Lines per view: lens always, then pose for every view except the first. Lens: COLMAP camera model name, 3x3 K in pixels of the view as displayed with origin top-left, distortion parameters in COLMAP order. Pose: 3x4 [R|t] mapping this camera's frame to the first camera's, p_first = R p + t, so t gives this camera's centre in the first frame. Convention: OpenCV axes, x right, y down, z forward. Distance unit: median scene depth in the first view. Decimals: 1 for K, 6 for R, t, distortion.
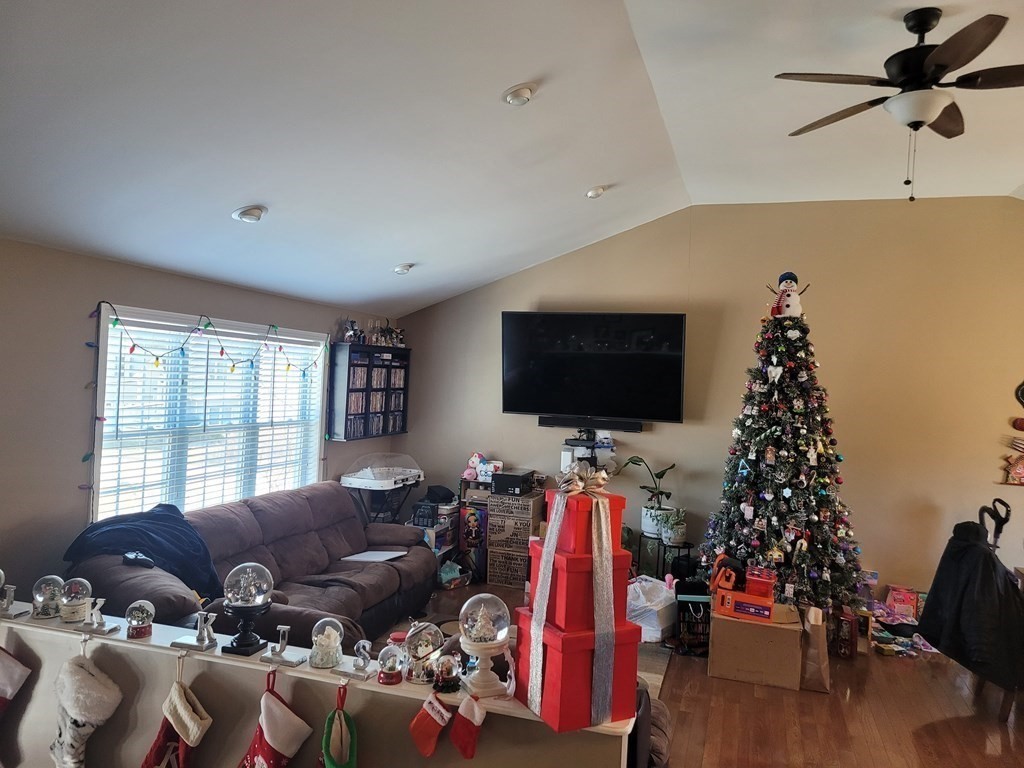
lens RADIAL K [[749.5, 0, 512.0], [0, 749.5, 384.0], [0, 0, 1]] dist [0.066425, -0.042202]
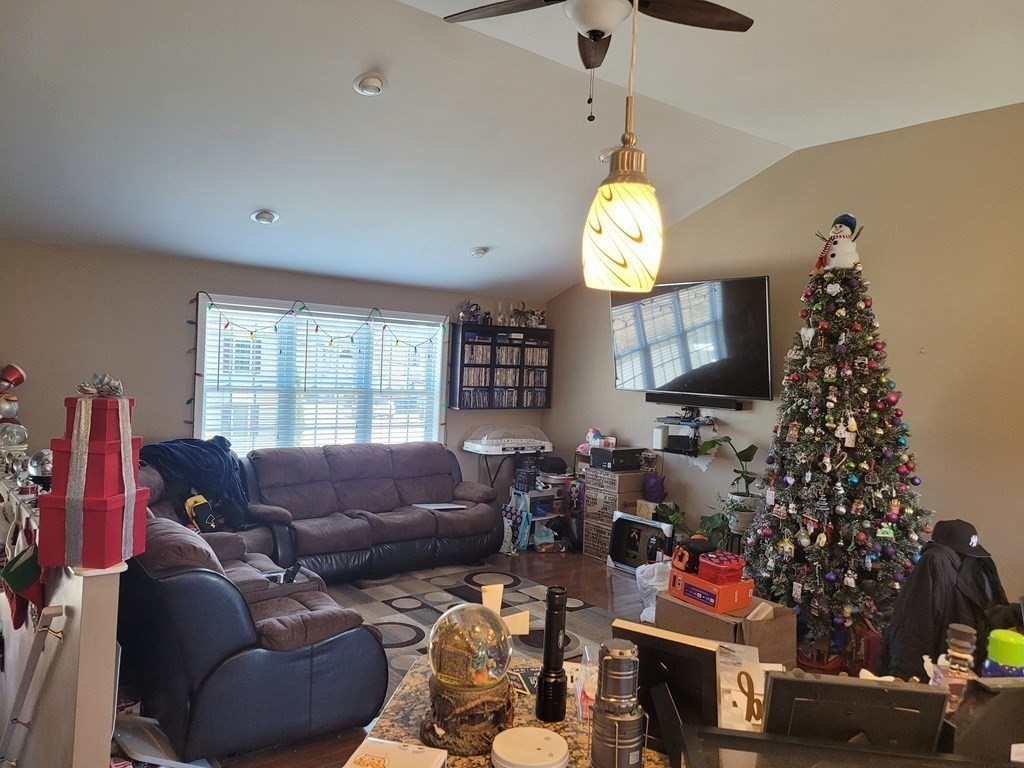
lens RADIAL K [[749.5, 0, 512.0], [0, 749.5, 384.0], [0, 0, 1]] dist [0.066425, -0.042202]
pose [[0.833848, 0.008077, -0.551934, 0.538557], [-0.010754, 0.999941, -0.001613, 0.043968], [0.551889, 0.007280, 0.833886, 0.109111]]
